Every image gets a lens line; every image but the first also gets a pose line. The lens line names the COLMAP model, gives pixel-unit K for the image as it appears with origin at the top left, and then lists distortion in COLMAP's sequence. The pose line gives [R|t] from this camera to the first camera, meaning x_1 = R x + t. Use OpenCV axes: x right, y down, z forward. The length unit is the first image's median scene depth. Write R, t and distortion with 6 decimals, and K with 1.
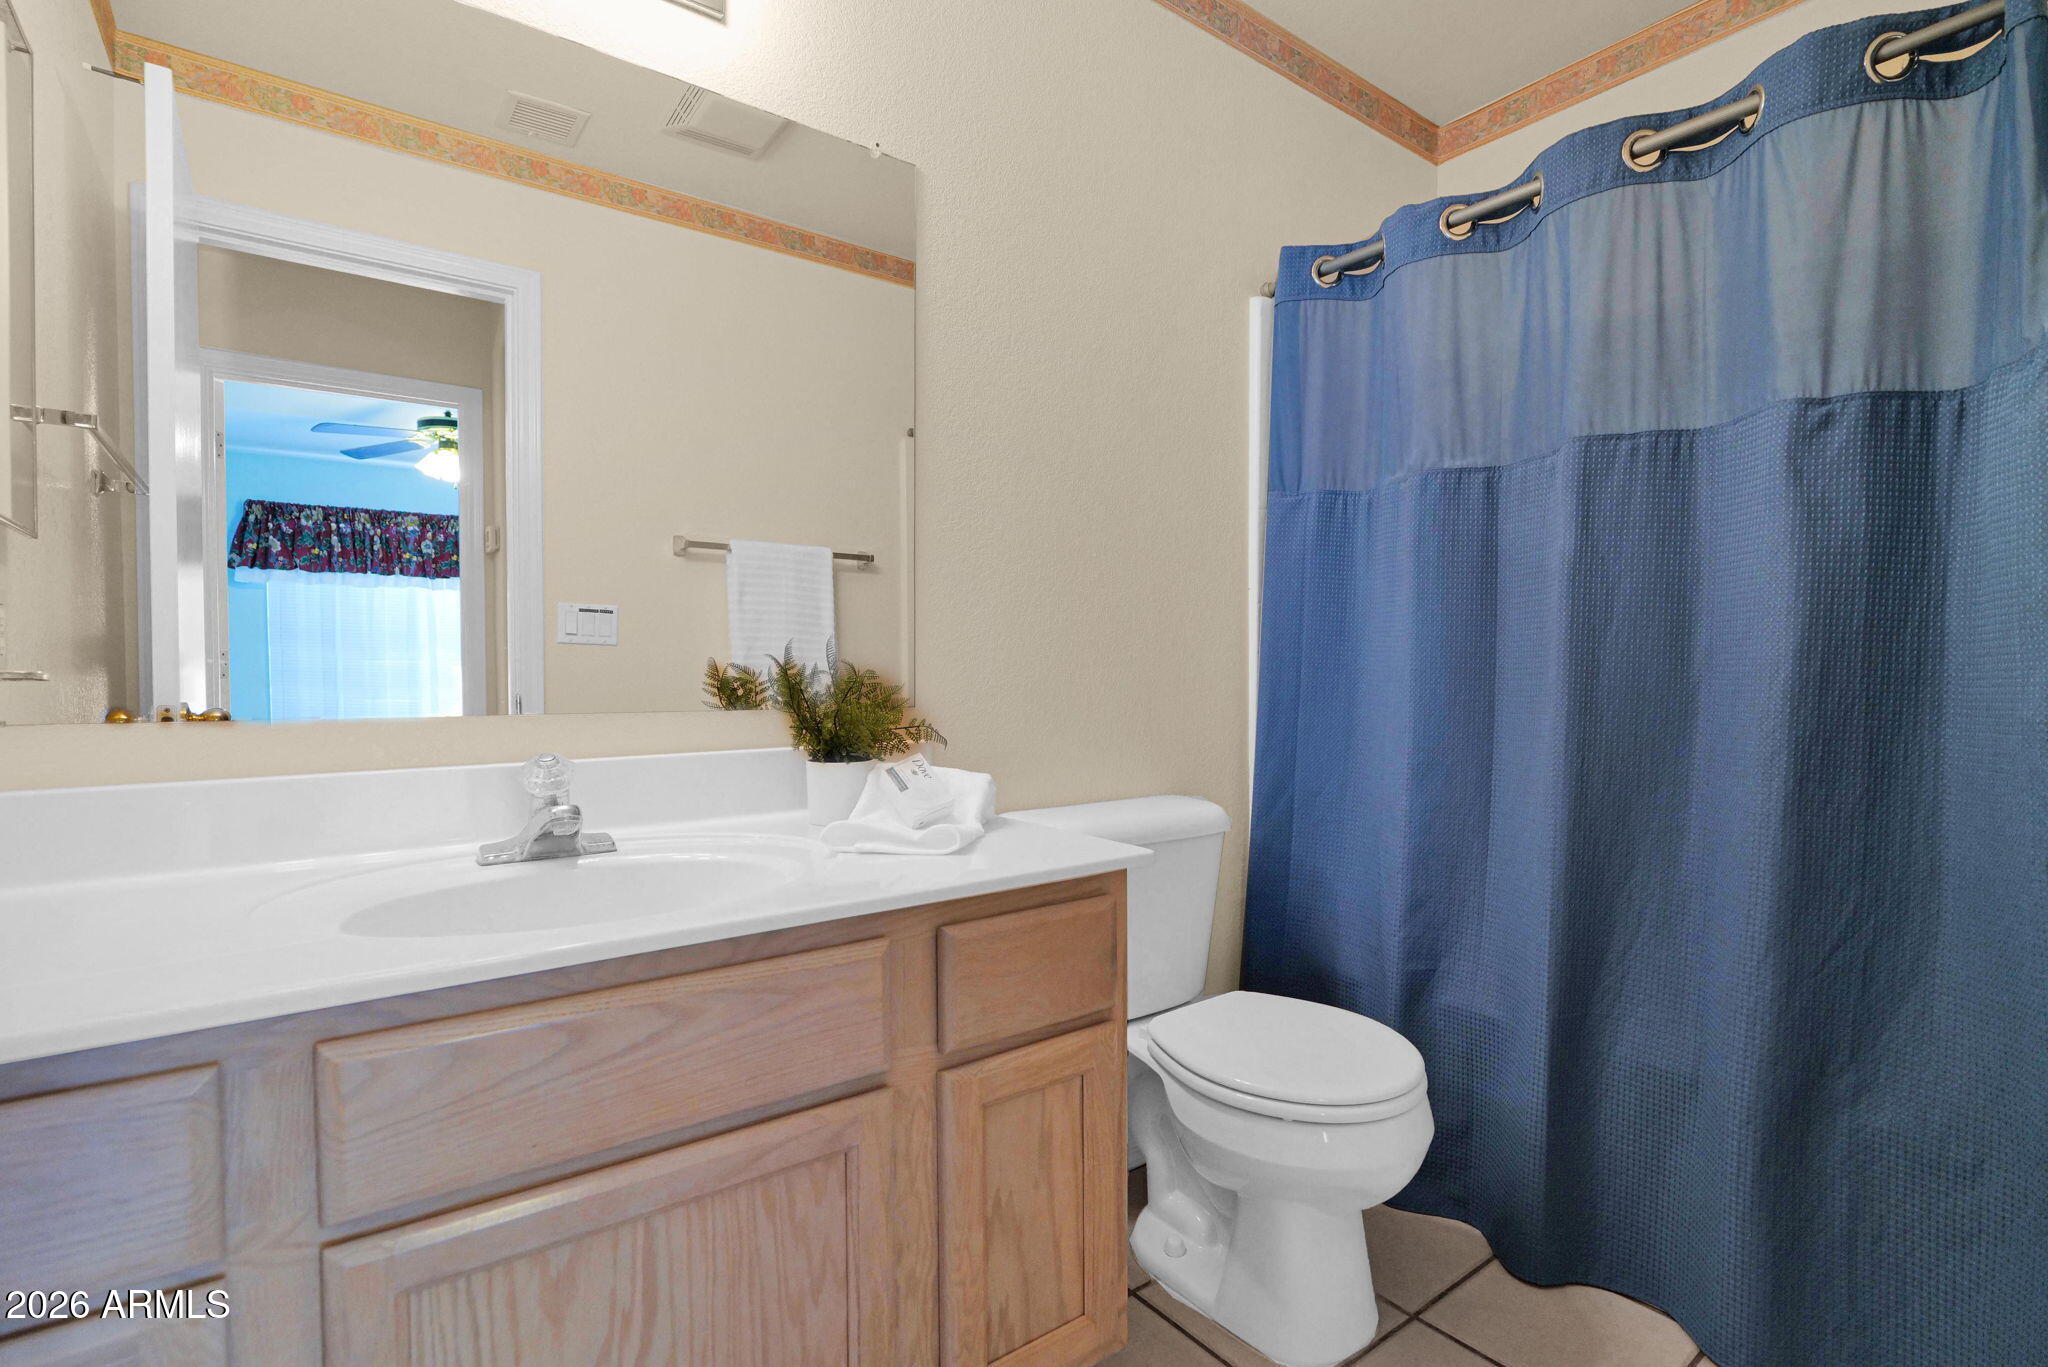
lens RADIAL K [[962.0, 0, 1027.6], [0, 962.0, 687.1], [0, 0, 1]] dist [-0.021889, 0.001862]
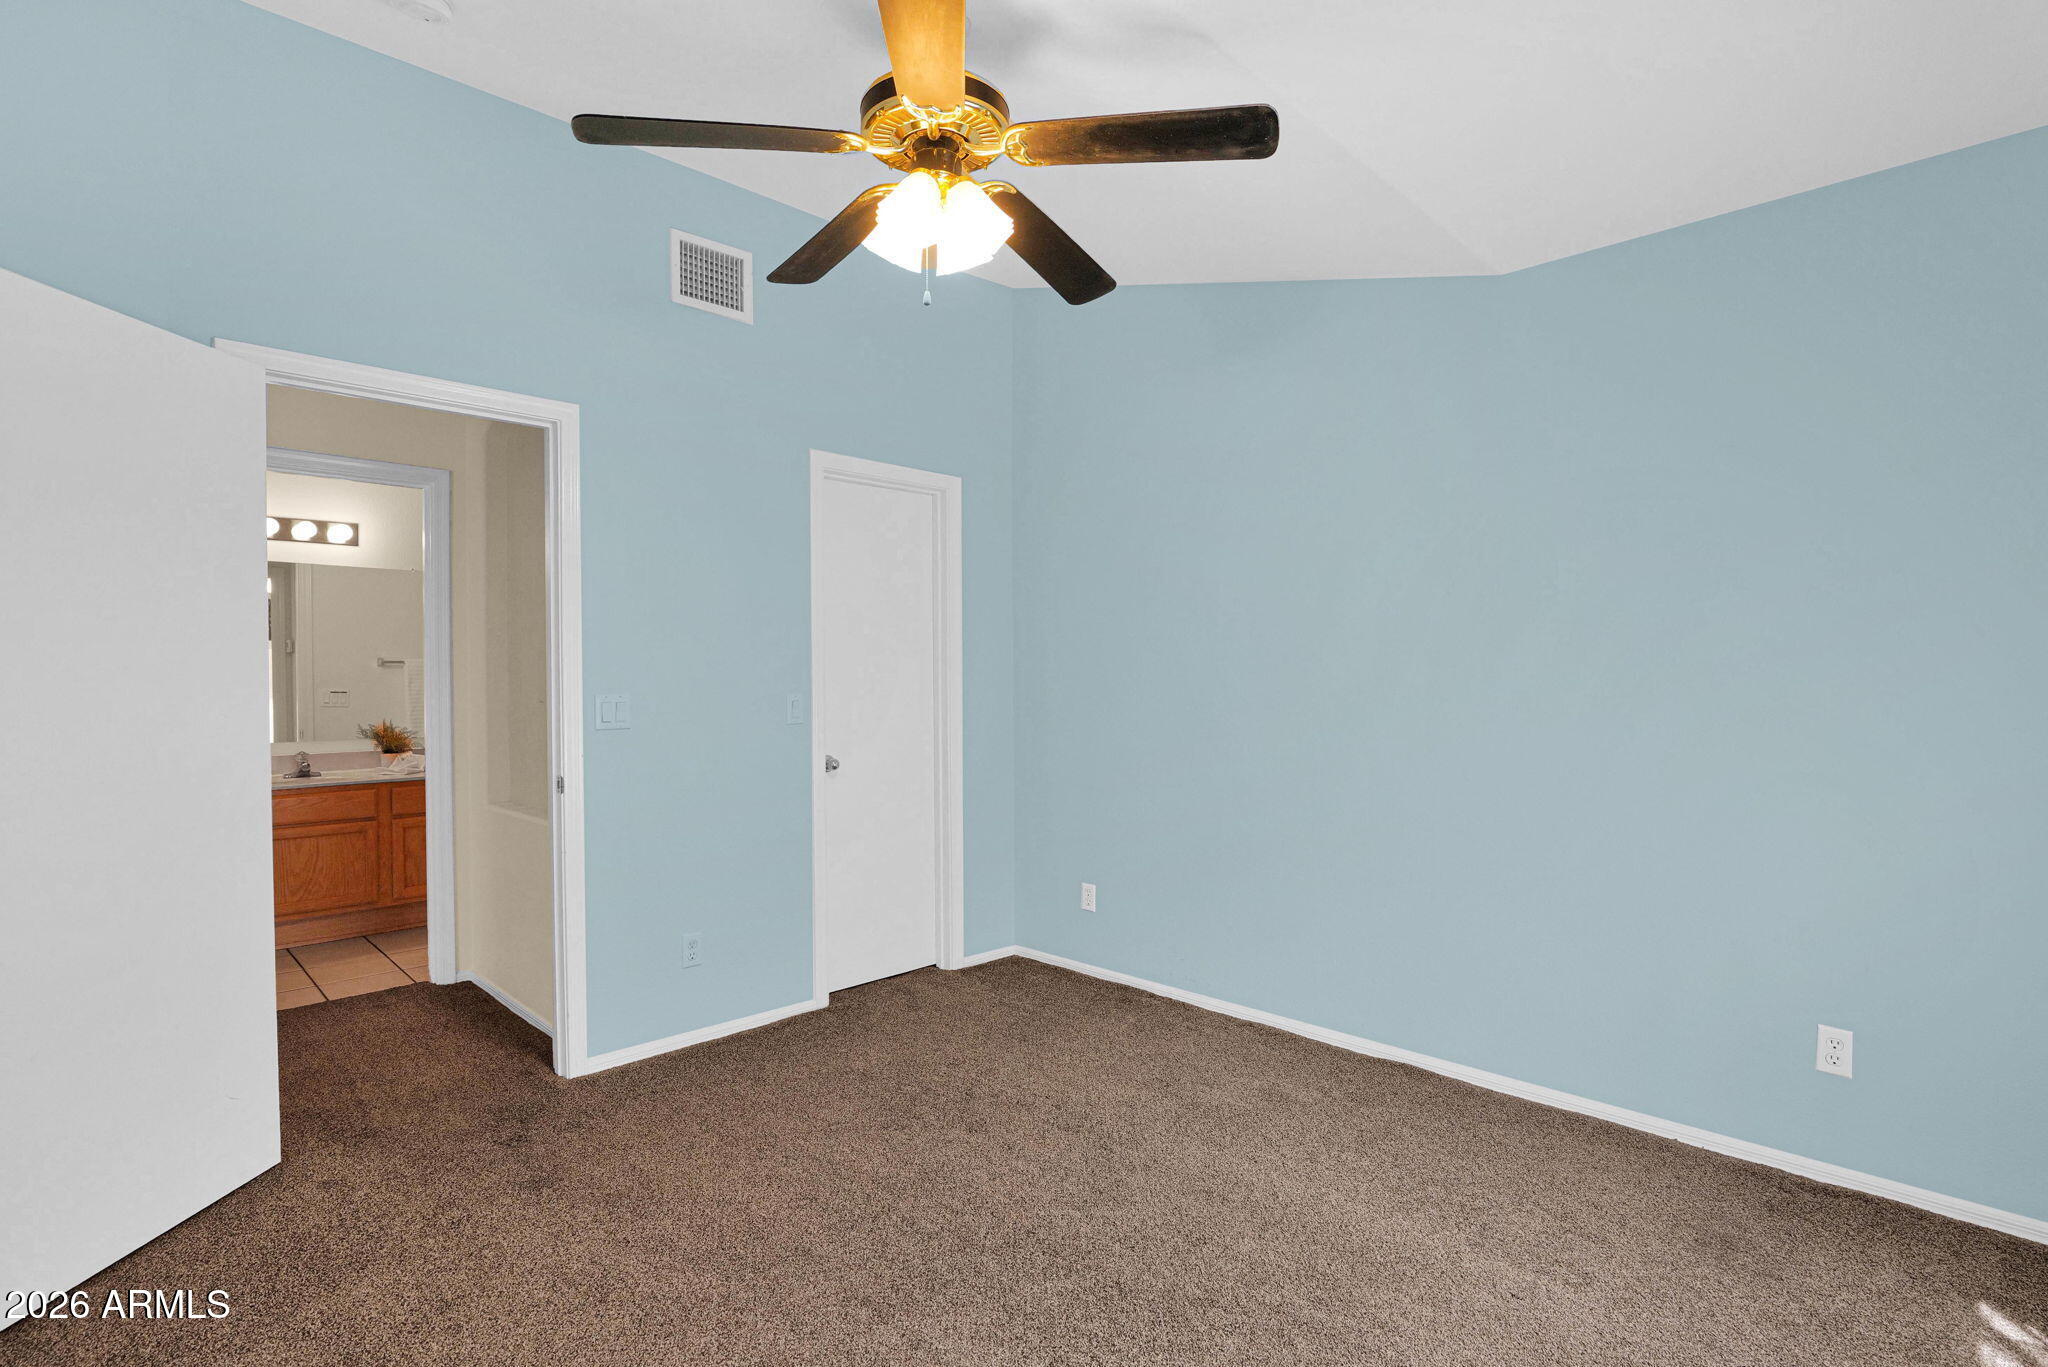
lens RADIAL K [[962.0, 0, 1027.6], [0, 962.0, 687.1], [0, 0, 1]] dist [-0.021889, 0.001862]
pose [[0.989713, -0.003684, 0.143018, 2.349906], [0.004733, 0.999964, -0.006991, -0.188257], [-0.142988, 0.007596, 0.989695, -4.089514]]
